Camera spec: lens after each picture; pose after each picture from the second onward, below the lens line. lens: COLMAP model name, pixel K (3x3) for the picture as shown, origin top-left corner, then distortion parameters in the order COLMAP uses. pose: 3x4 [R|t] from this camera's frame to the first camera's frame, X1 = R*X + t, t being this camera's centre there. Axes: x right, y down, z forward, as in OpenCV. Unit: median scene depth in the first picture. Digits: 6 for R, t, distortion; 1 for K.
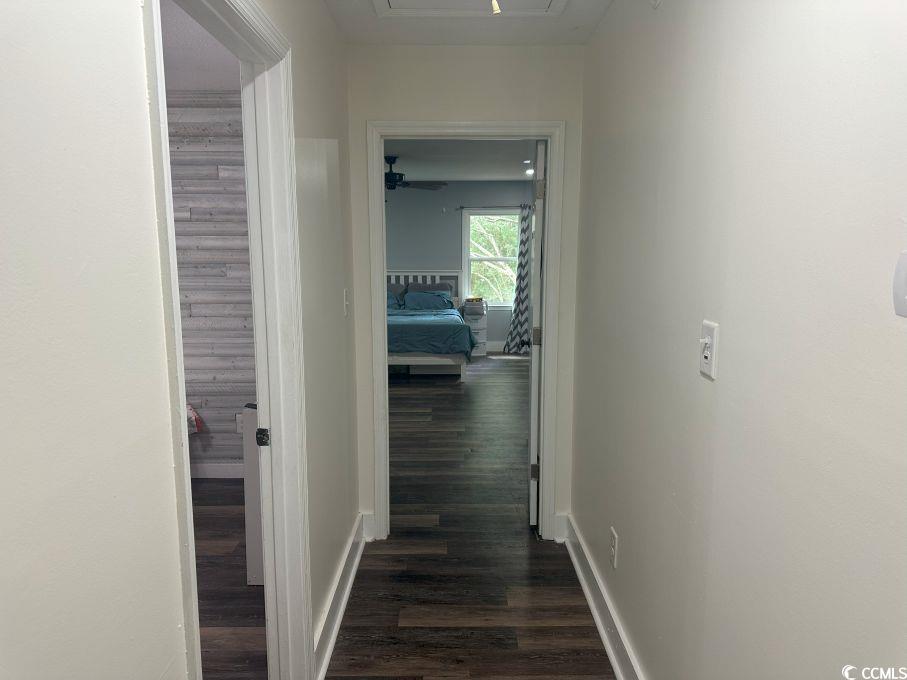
lens RADIAL K [[641.0, 0, 458.2], [0, 641.0, 339.8], [0, 0, 1]] dist [0.127135, -0.181260]
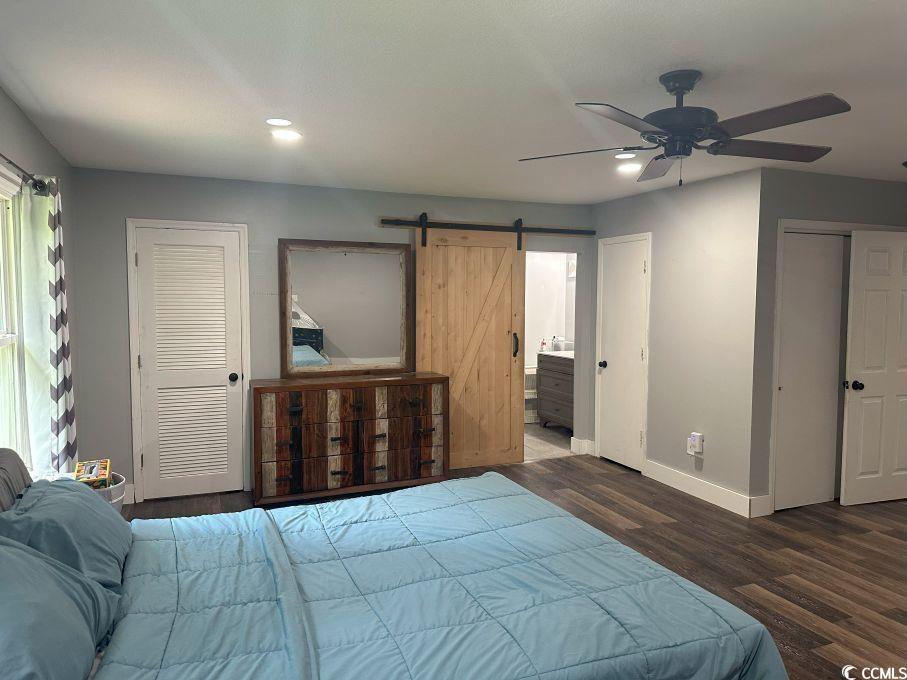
lens RADIAL K [[641.0, 0, 458.2], [0, 641.0, 339.8], [0, 0, 1]] dist [0.127135, -0.181260]
pose [[-0.385644, -0.056323, 0.920927, -0.301410], [0.129821, 0.984893, 0.114599, -0.130983], [-0.913469, 0.163750, -0.372506, 0.922519]]
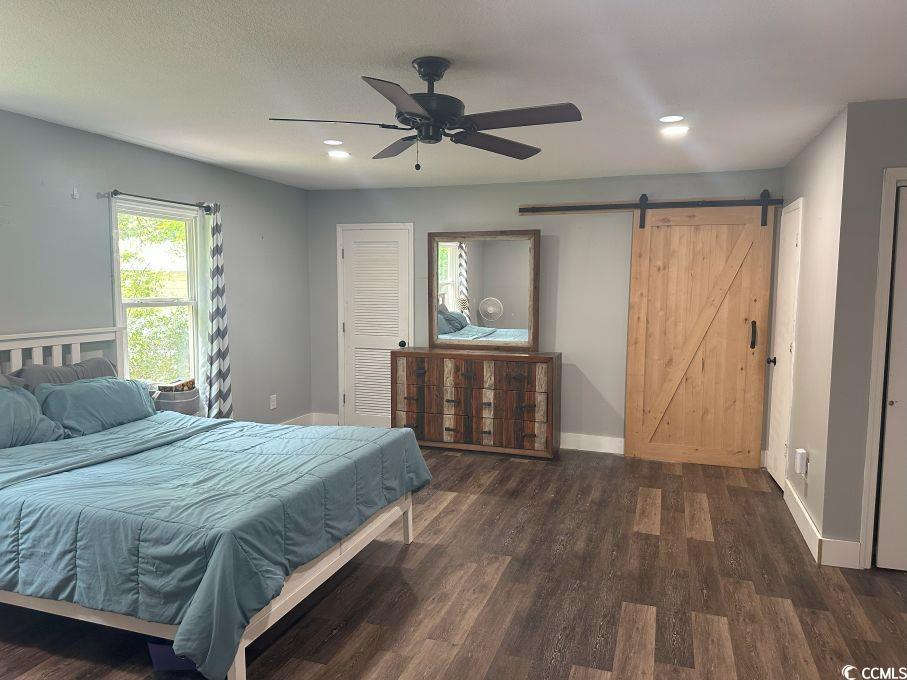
lens RADIAL K [[633.7, 0, 453.5], [0, 633.7, 340.0], [0, 0, 1]] dist [-0.006676, 0.000207]
pose [[0.319204, -0.081823, 0.944147, -0.349062], [0.129977, 0.990631, 0.041908, -0.087198], [-0.938730, 0.109340, 0.326849, 0.626186]]
